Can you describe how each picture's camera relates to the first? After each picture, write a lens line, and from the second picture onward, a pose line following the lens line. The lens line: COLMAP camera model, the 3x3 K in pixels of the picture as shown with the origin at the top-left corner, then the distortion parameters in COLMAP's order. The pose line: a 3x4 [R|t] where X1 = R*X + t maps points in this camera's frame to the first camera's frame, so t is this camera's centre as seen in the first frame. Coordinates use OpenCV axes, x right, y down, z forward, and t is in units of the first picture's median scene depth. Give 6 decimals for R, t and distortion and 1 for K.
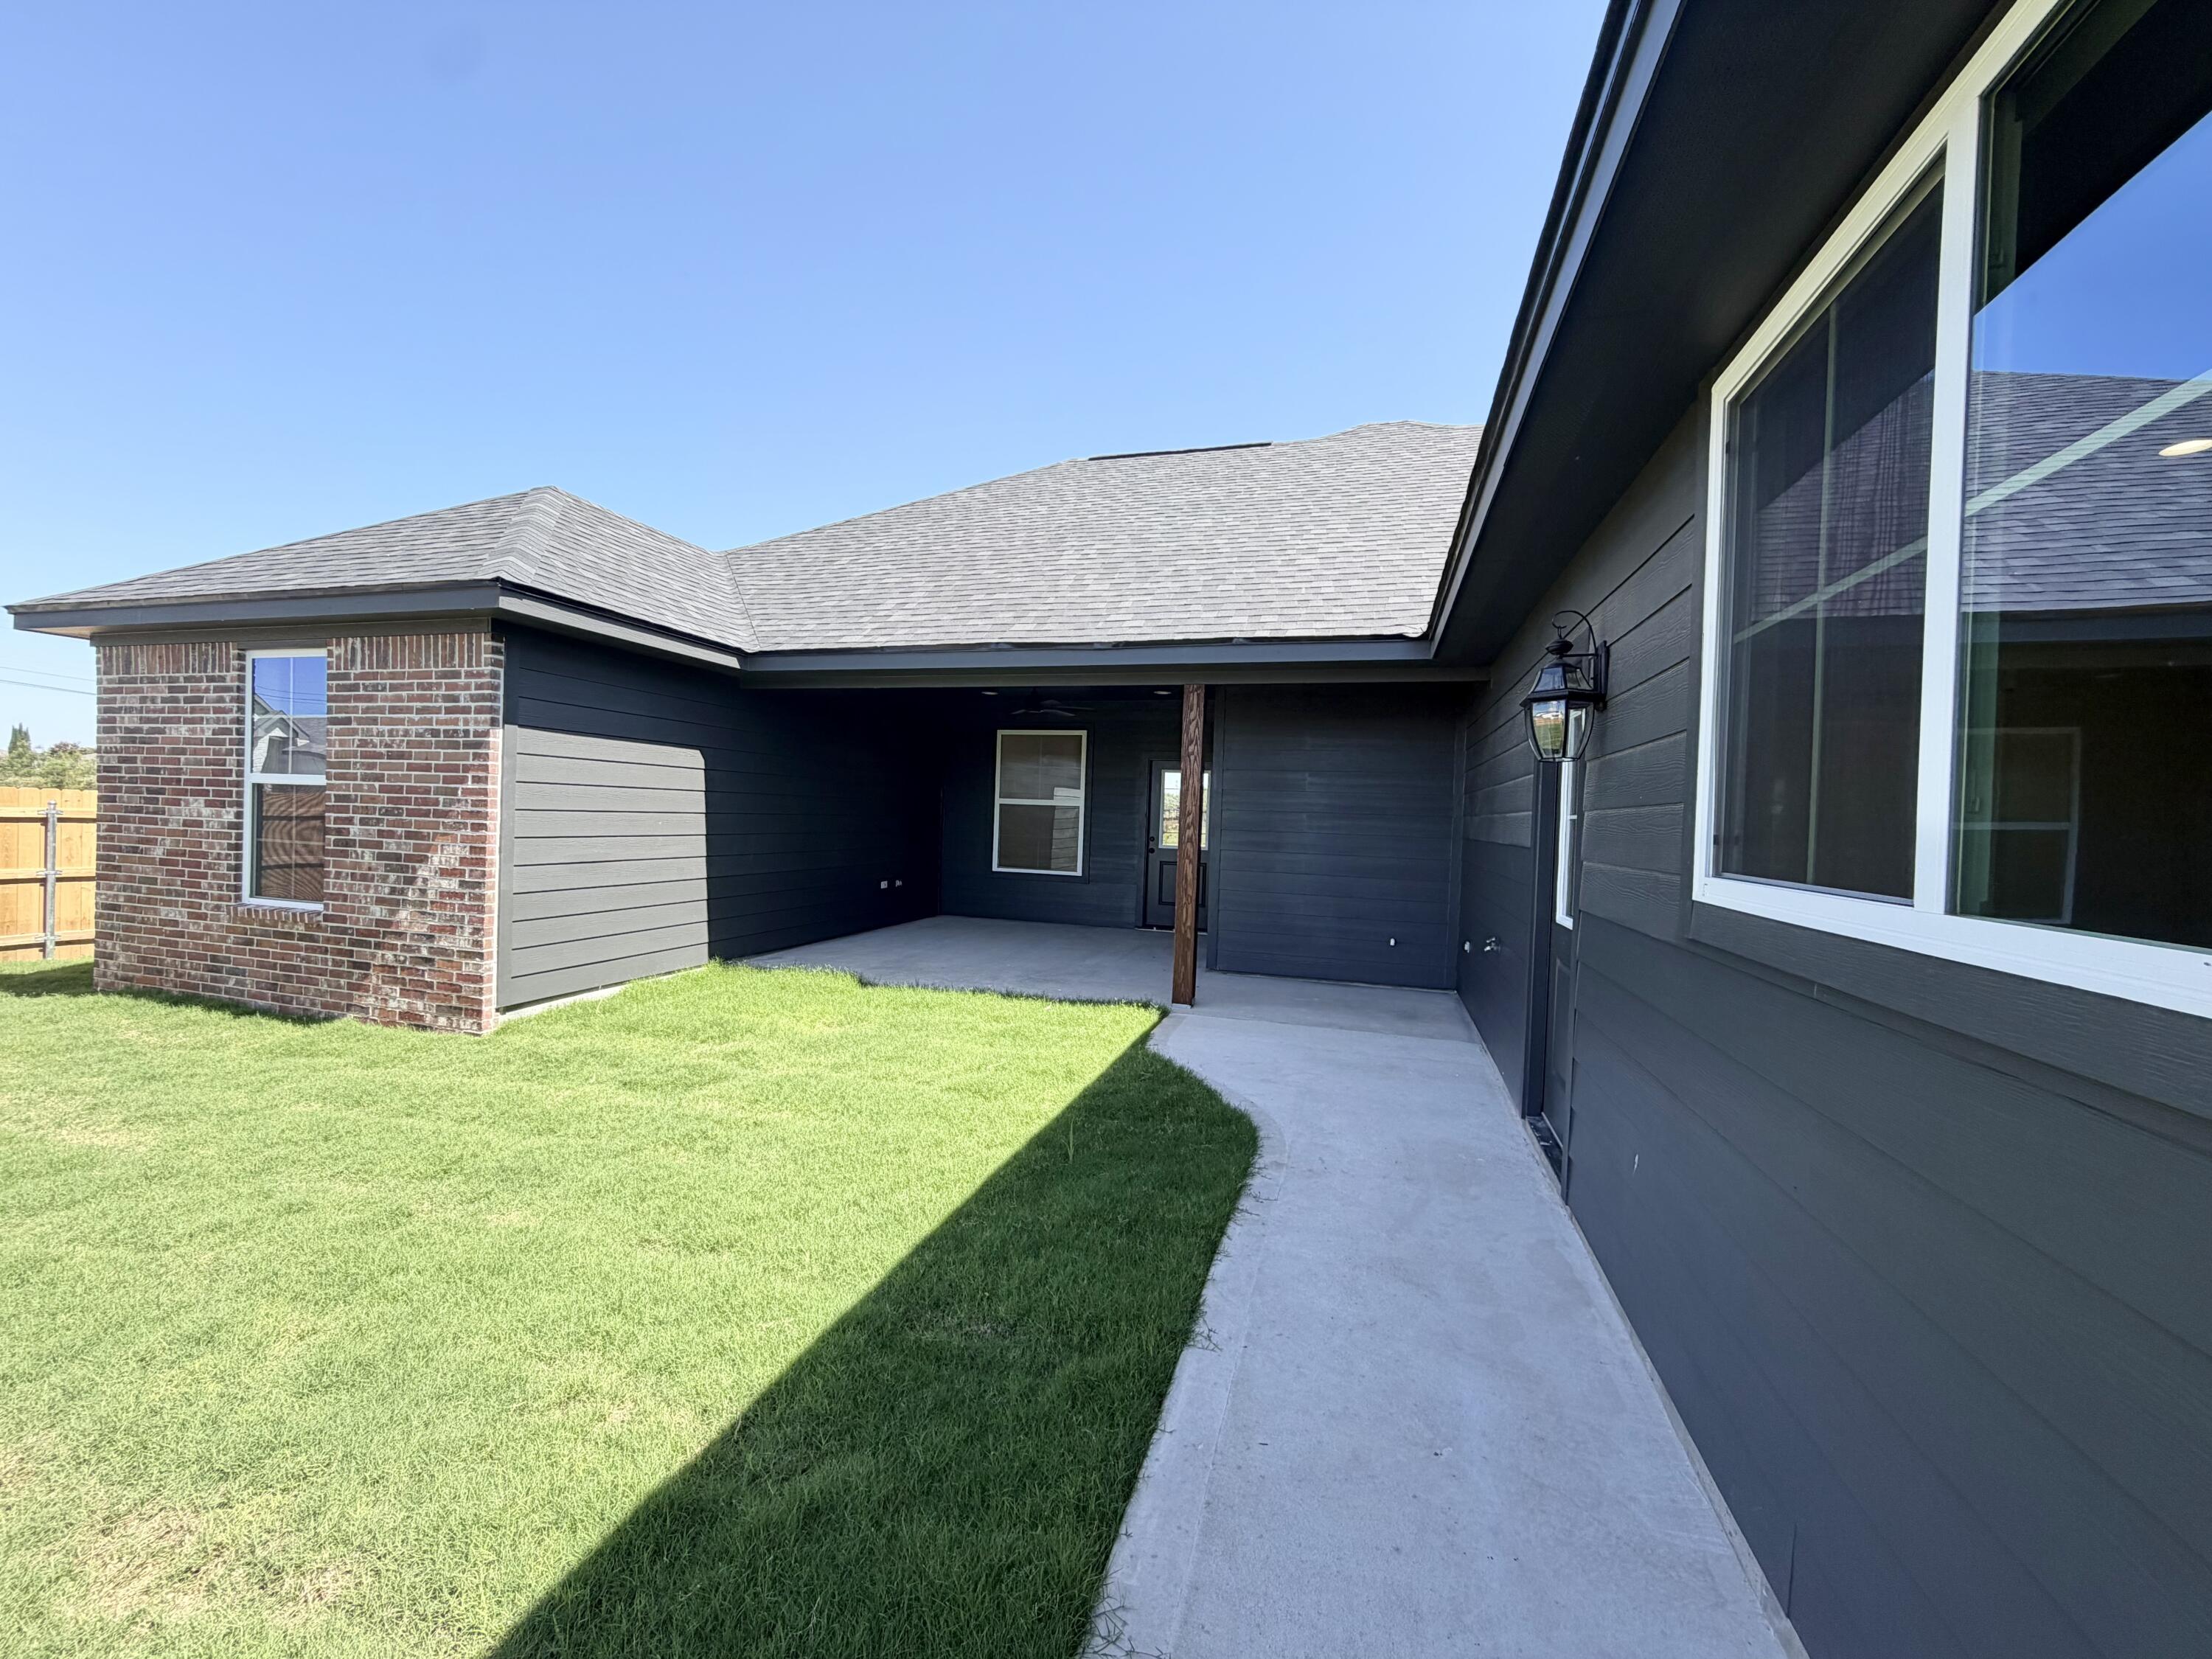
lens RADIAL K [[882.6, 0, 1107.1], [0, 882.6, 830.9], [0, 0, 1]] dist [0.001351, 0.000038]
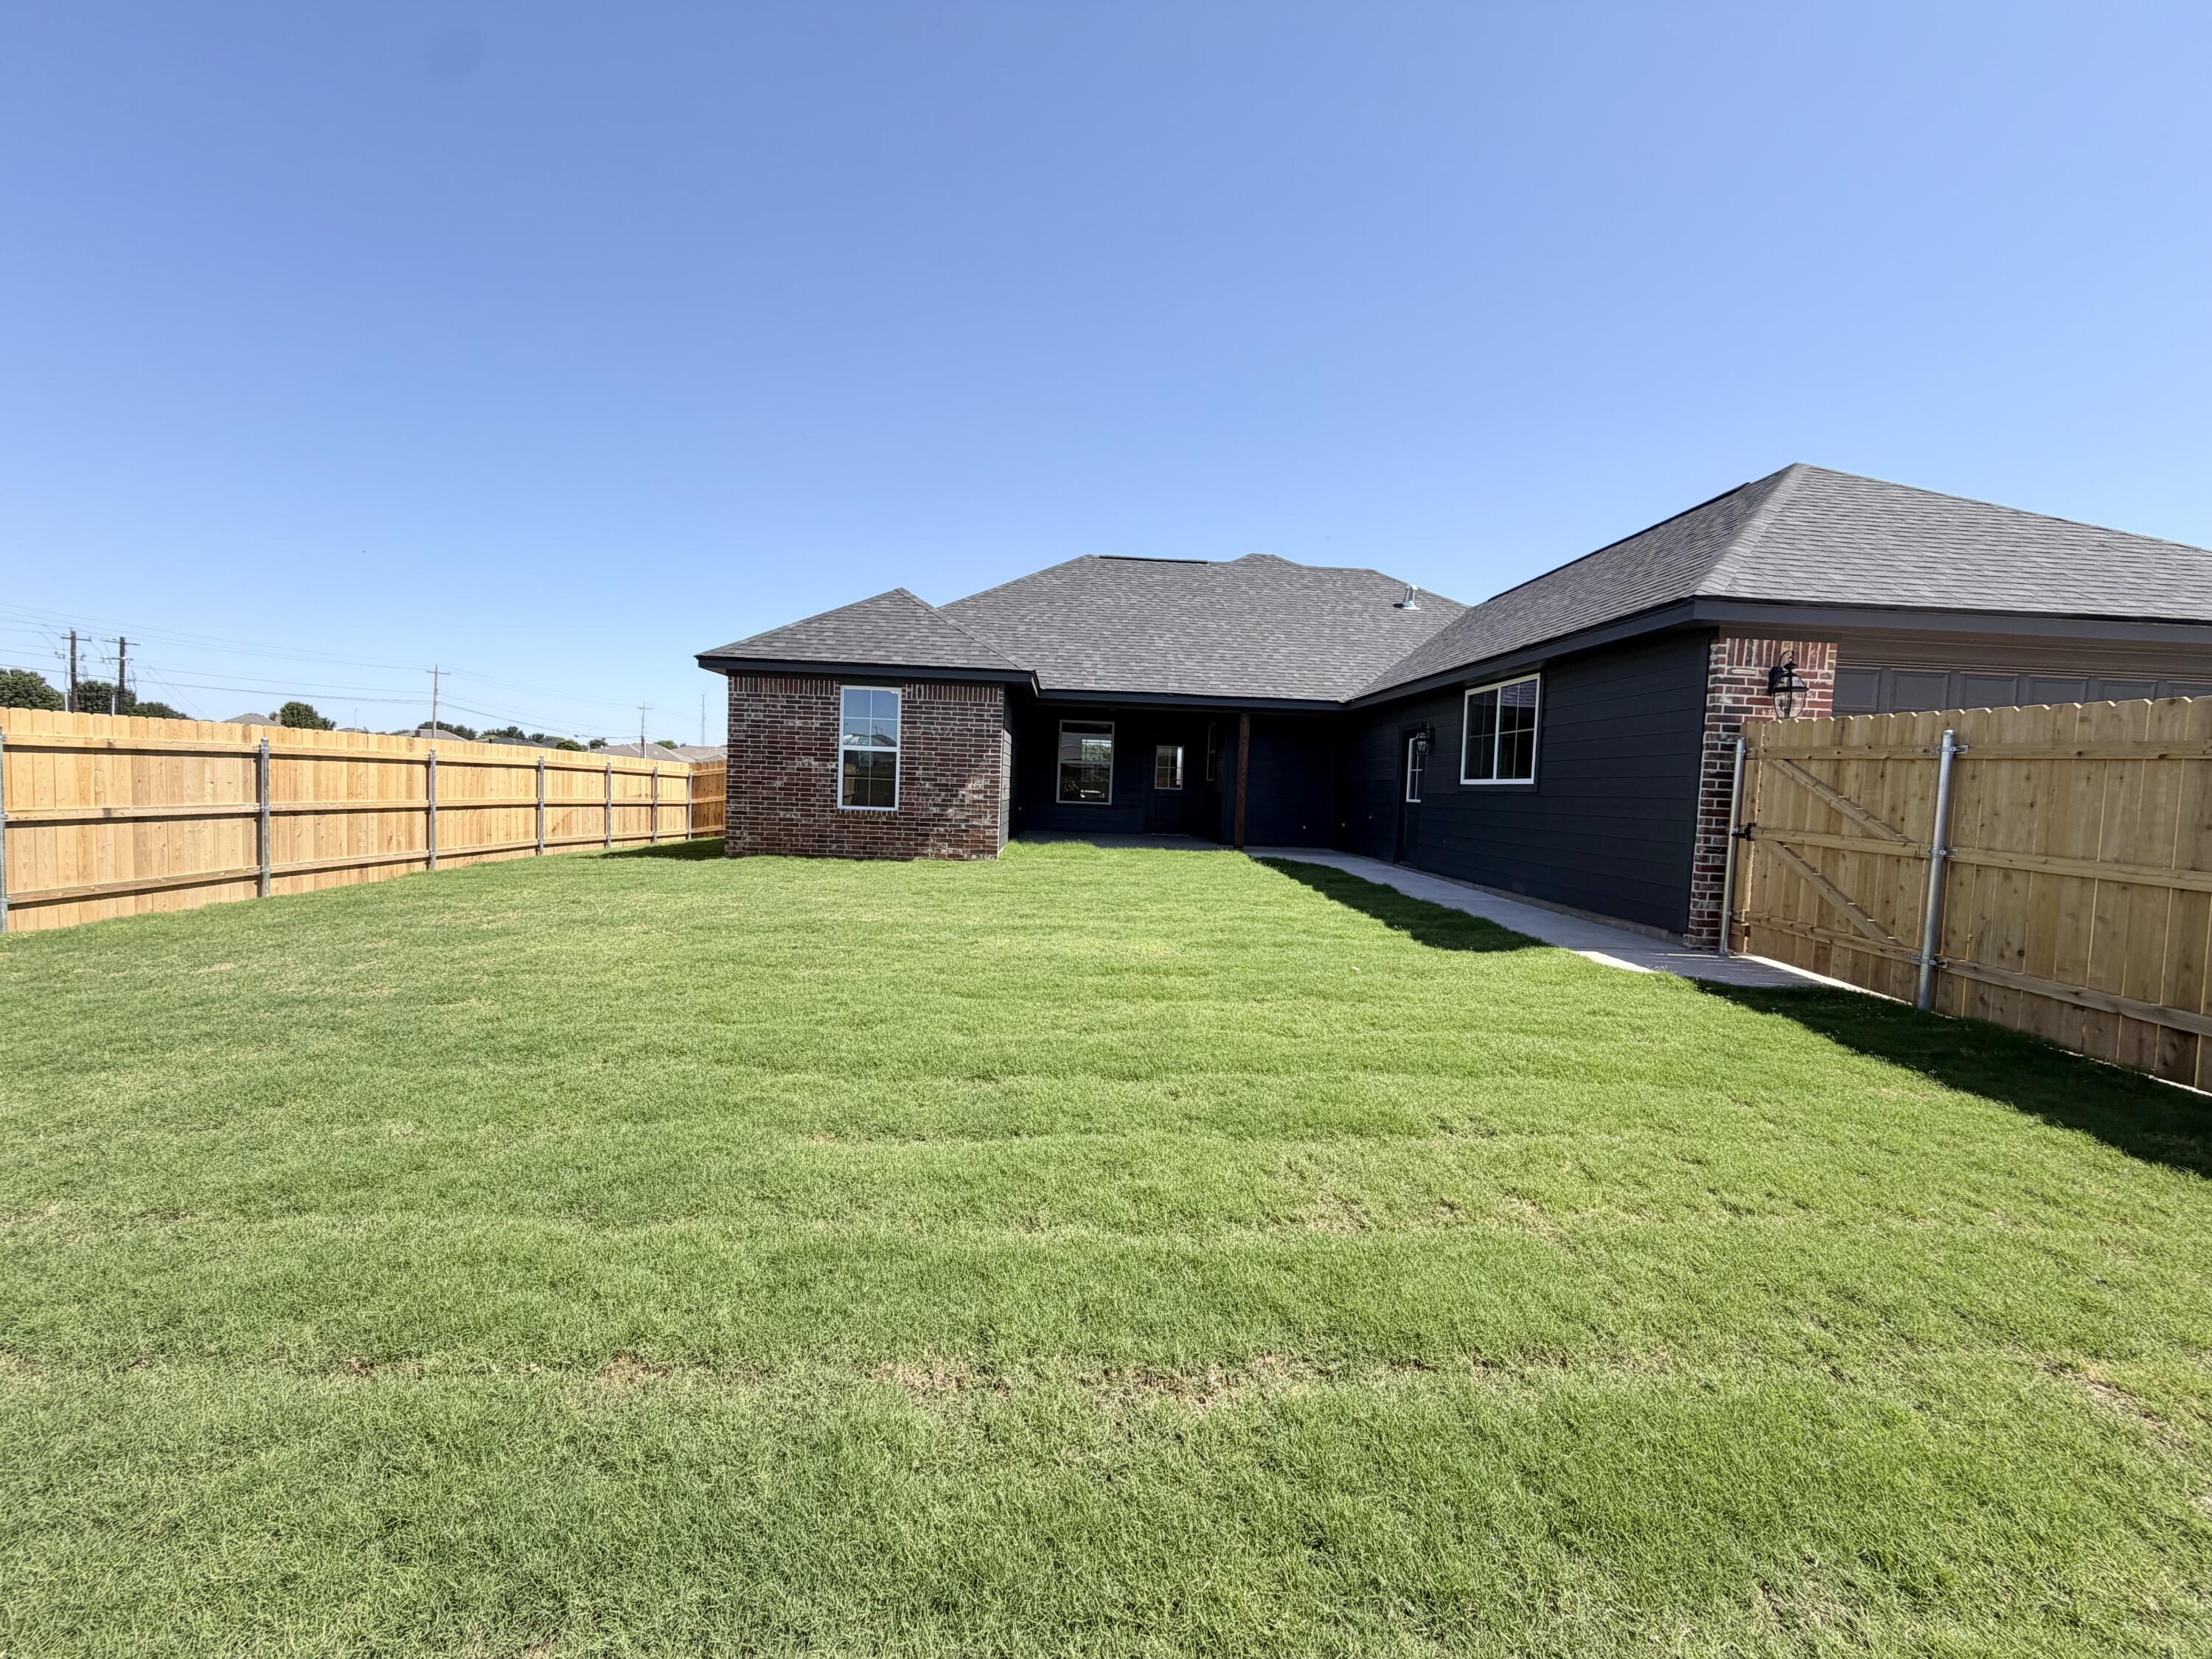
lens RADIAL K [[882.6, 0, 1106.5], [0, 882.6, 828.1], [0, 0, 1]] dist [0.001351, 0.000038]
pose [[0.945825, -0.013064, 0.324414, -1.123852], [-0.000750, 0.999100, 0.042421, 0.042325], [-0.324676, -0.040366, 0.944964, -1.225861]]
